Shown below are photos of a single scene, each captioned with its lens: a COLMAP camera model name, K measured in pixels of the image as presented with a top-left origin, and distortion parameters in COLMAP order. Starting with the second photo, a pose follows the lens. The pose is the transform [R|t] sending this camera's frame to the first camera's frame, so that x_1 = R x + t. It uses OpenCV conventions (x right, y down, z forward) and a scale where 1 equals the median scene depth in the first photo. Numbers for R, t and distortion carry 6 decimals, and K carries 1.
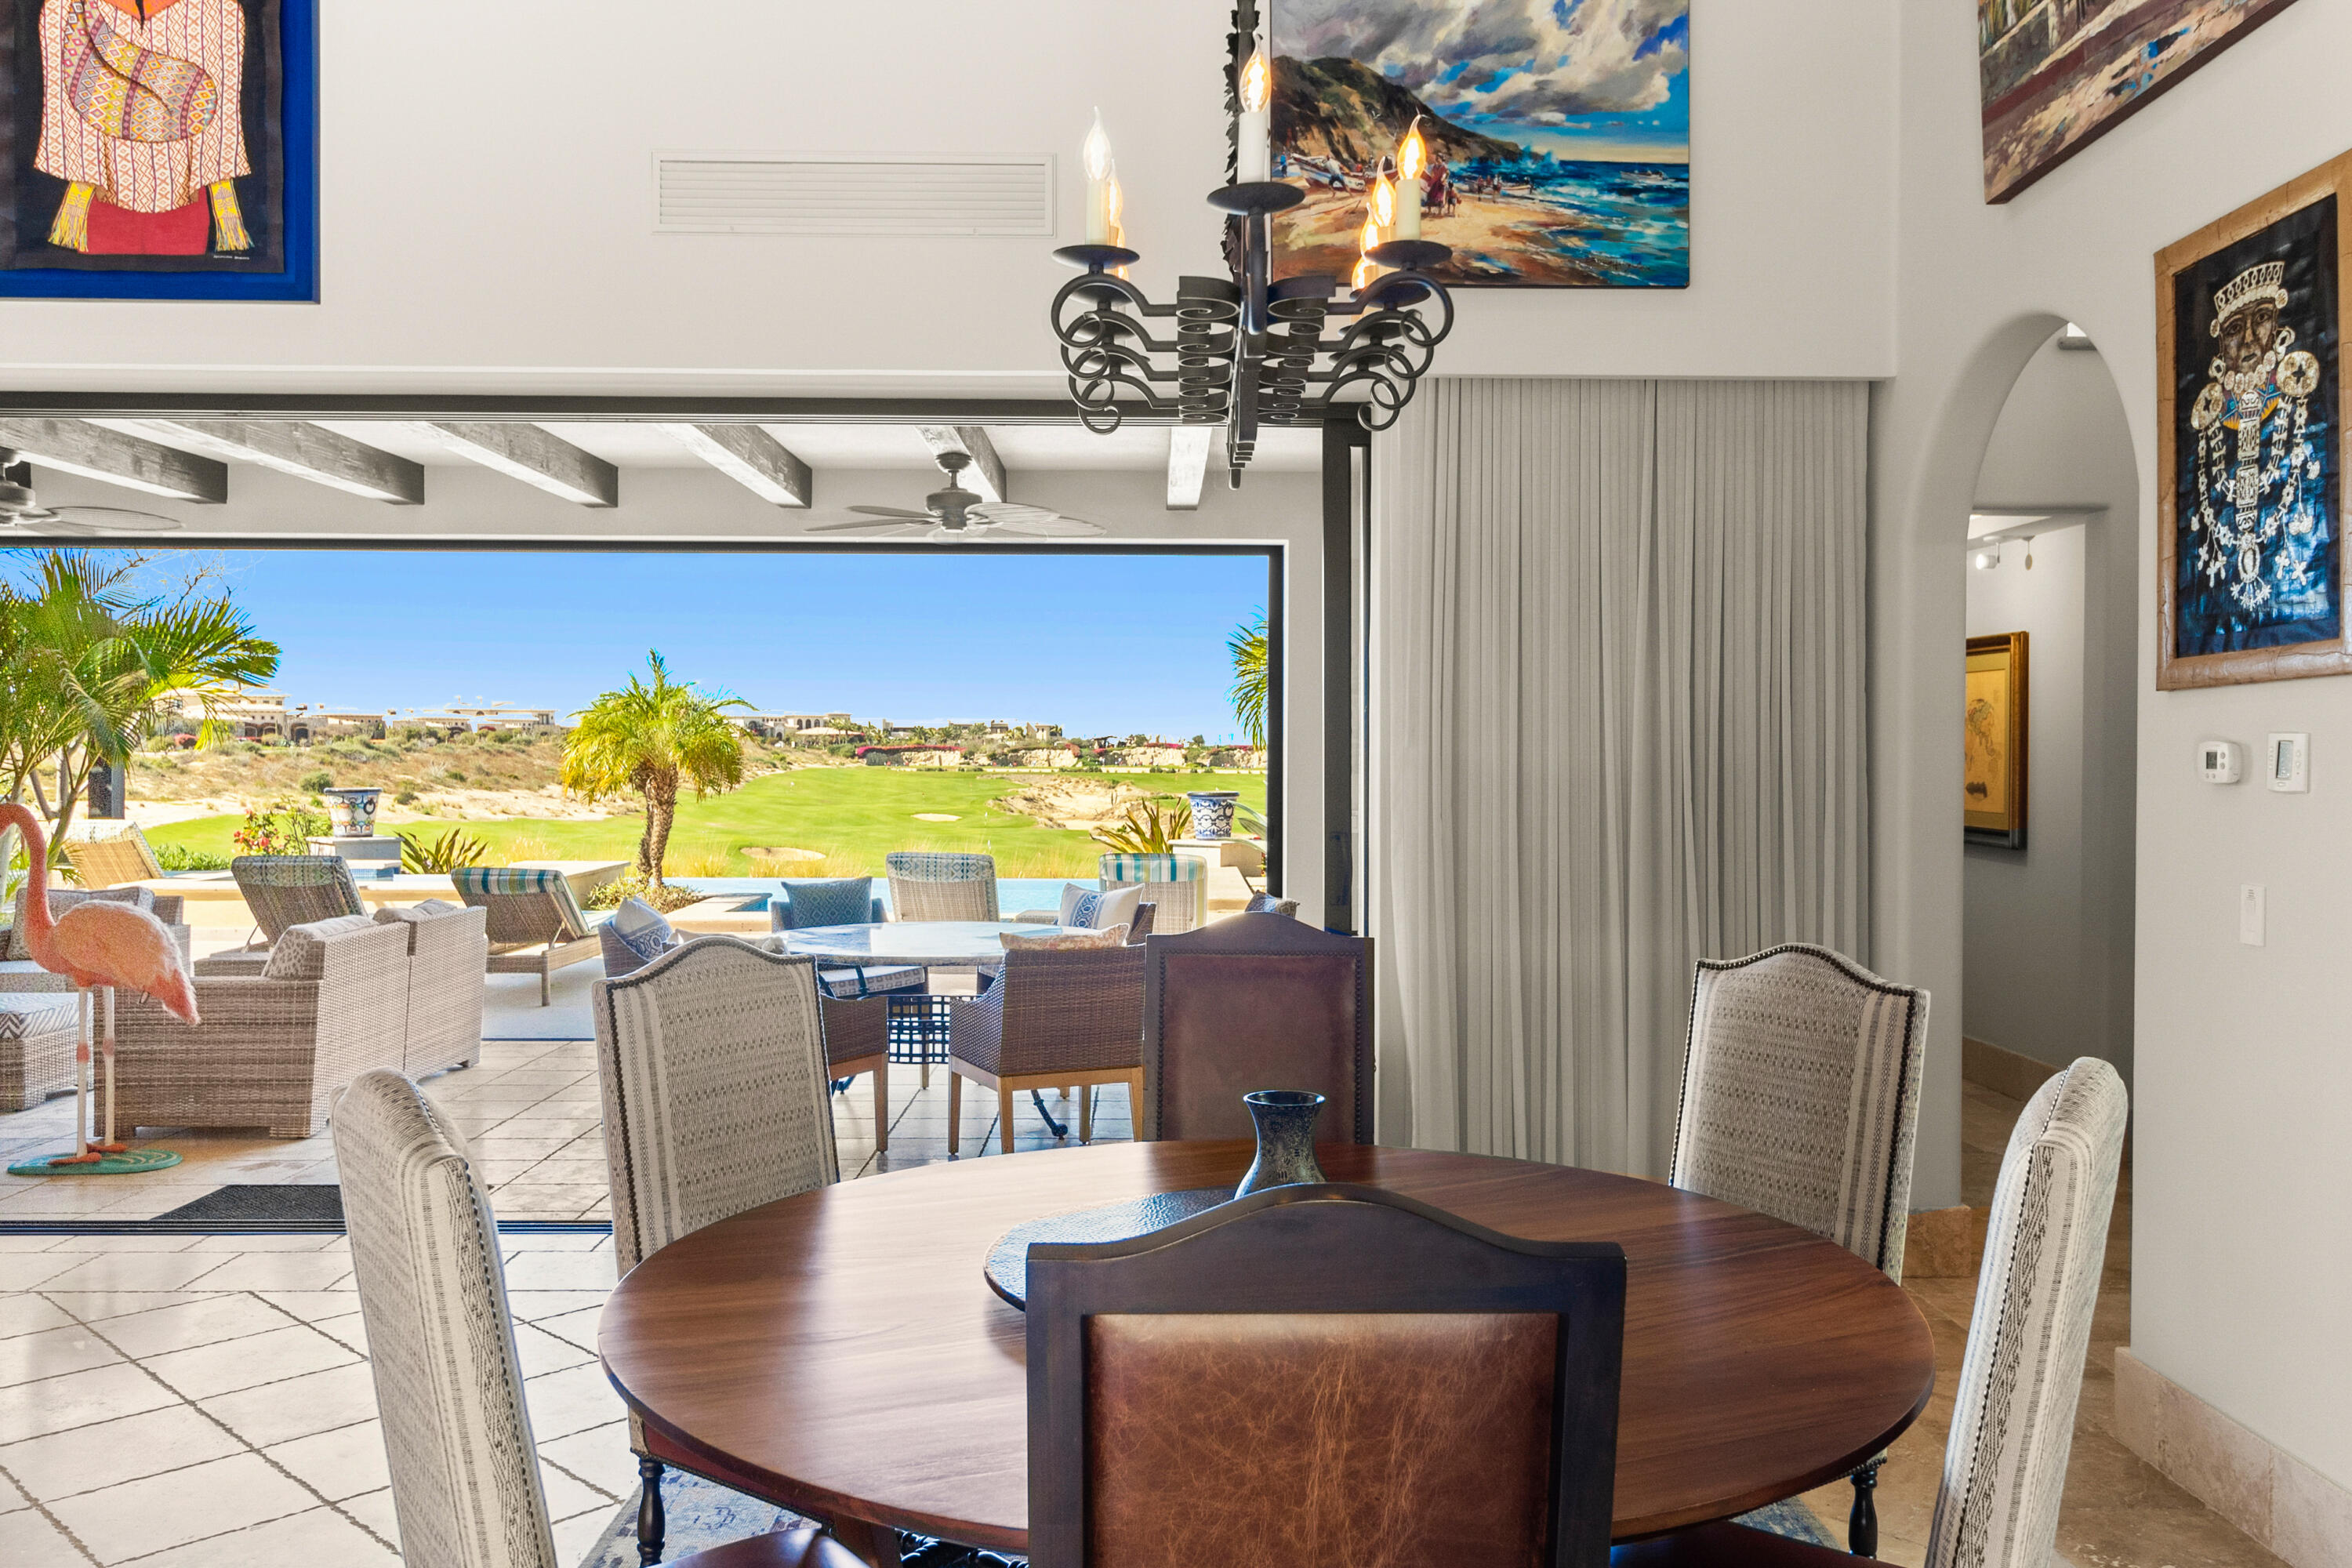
lens RADIAL K [[1405.2, 0, 1184.4], [0, 1405.2, 762.6], [0, 0, 1]] dist [0.004944, -0.000872]
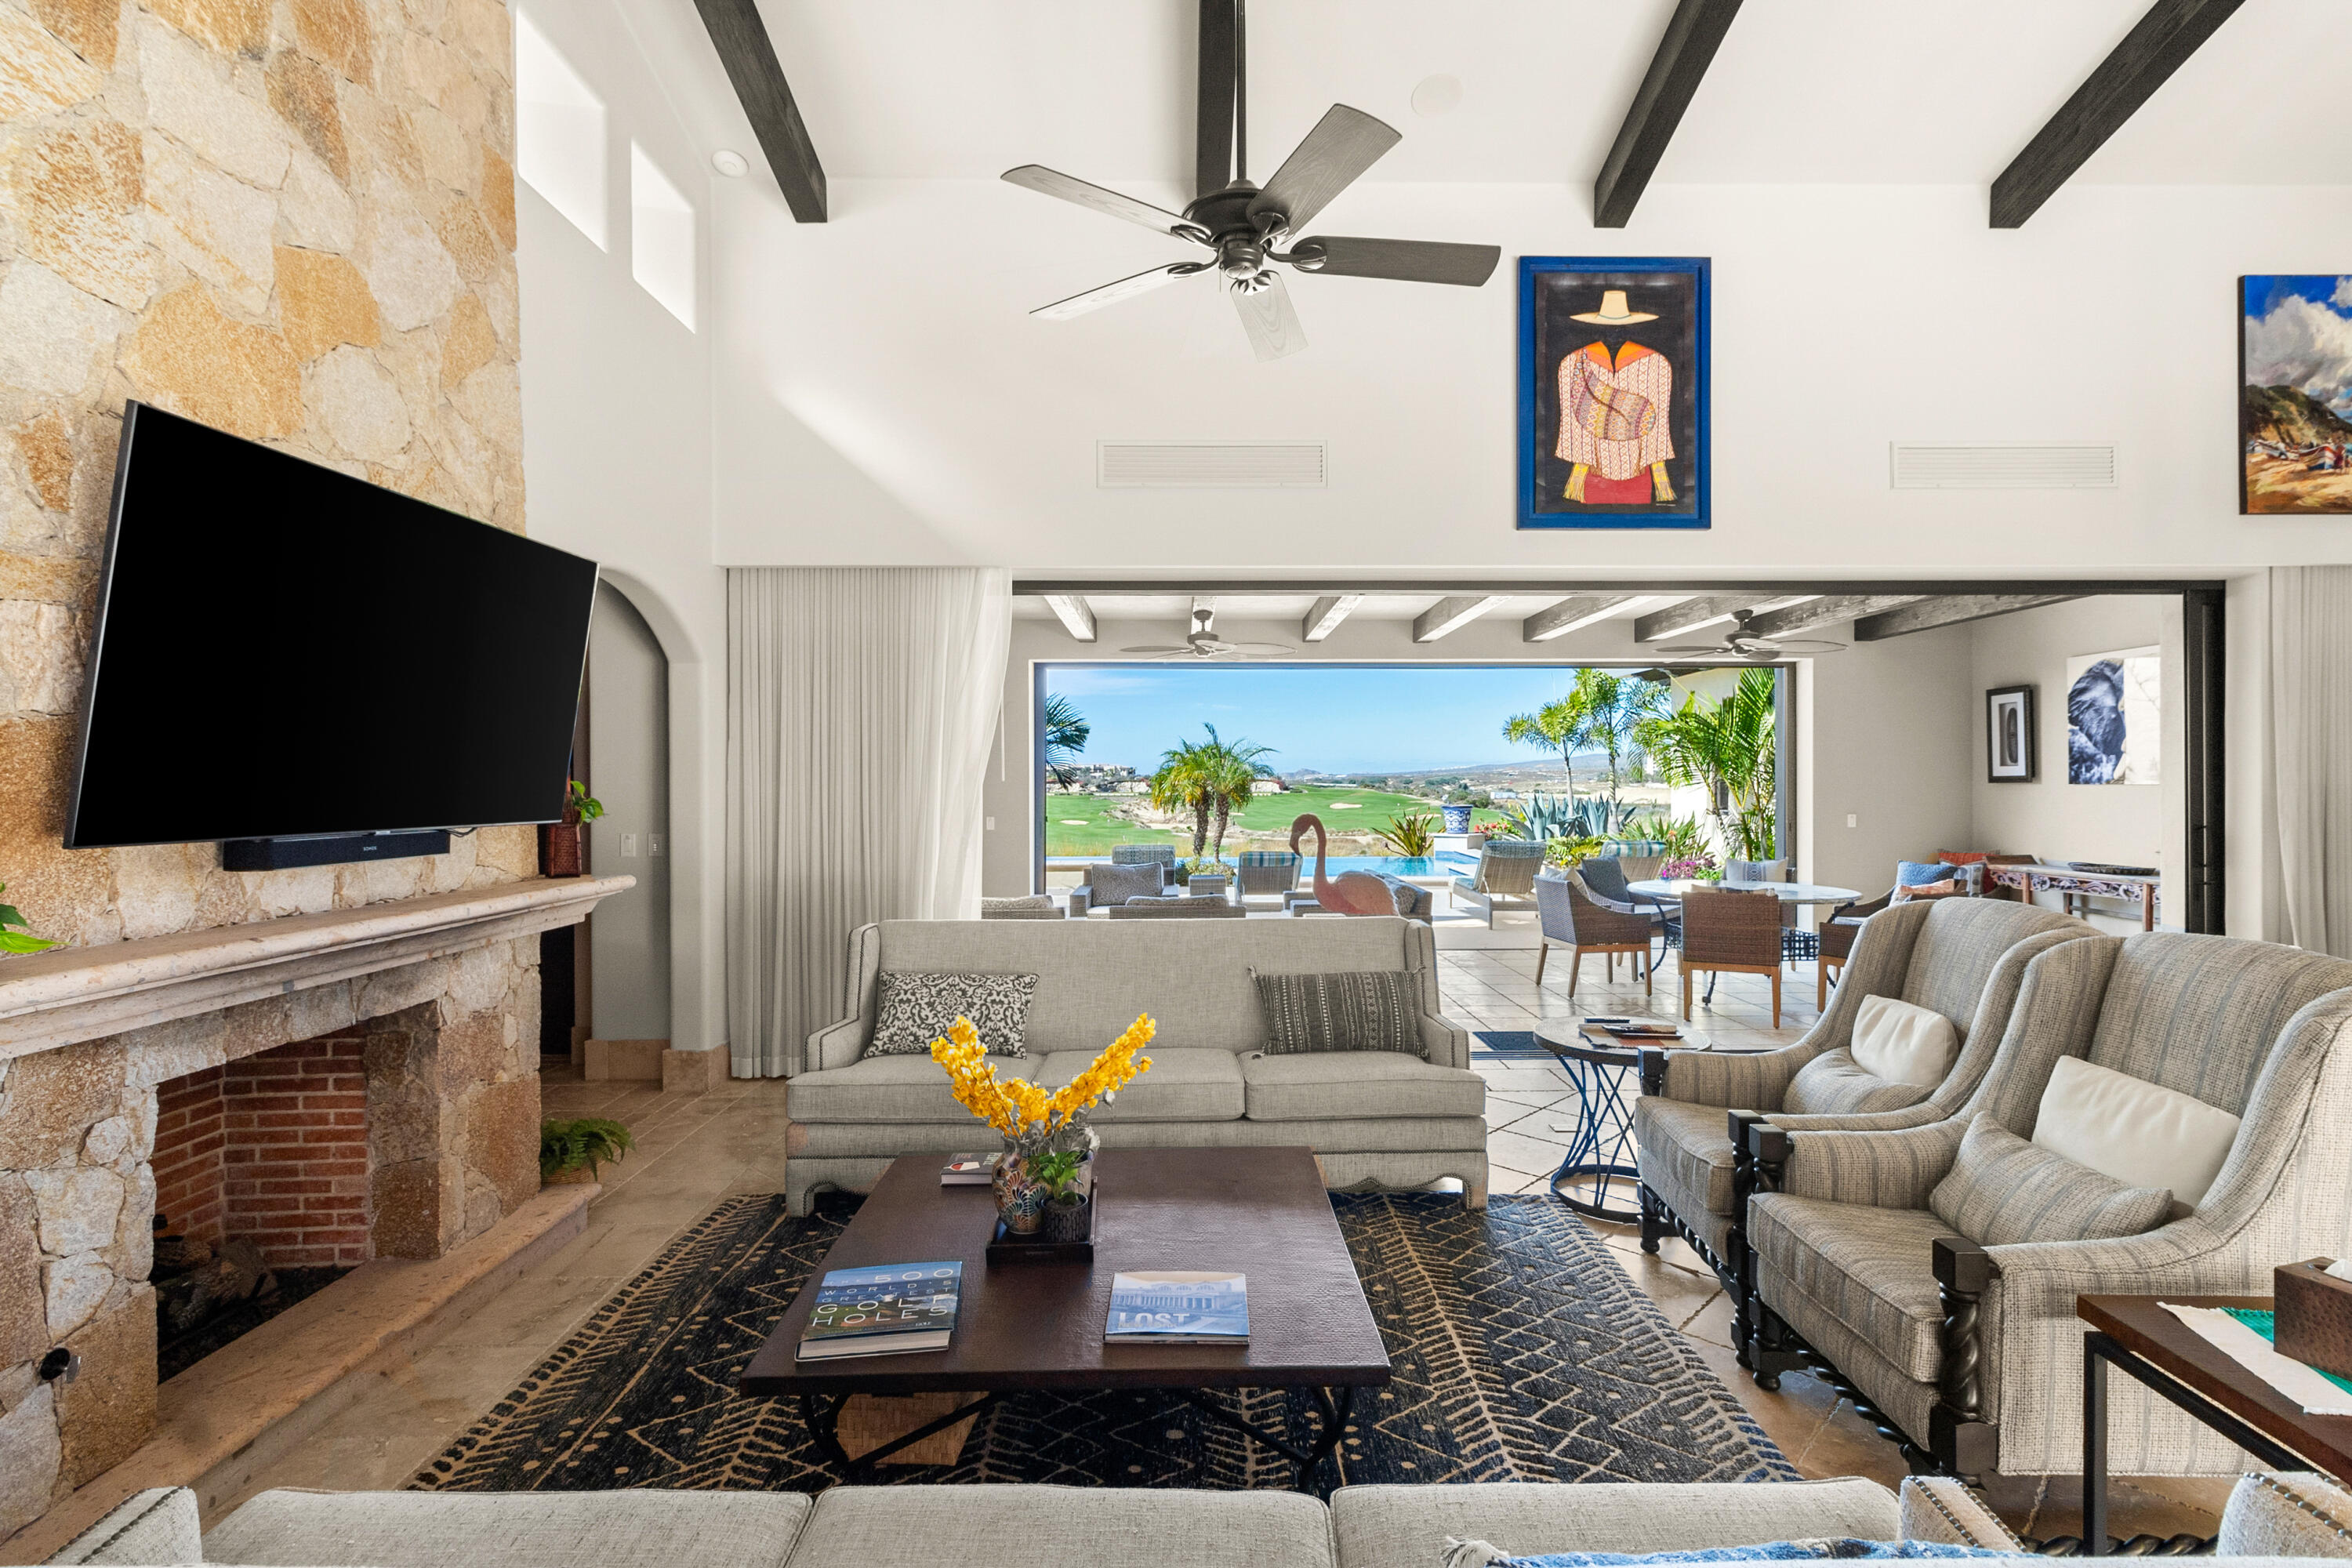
lens RADIAL K [[807.3, 0, 1159.6], [0, 807.3, 777.1], [0, 0, 1]] dist [-0.004102, 0.000230]
pose [[0.999871, -0.007281, -0.014310, -0.431946], [0.007068, 0.999864, -0.014898, -0.002716], [0.014417, 0.014795, 0.999787, -0.003392]]
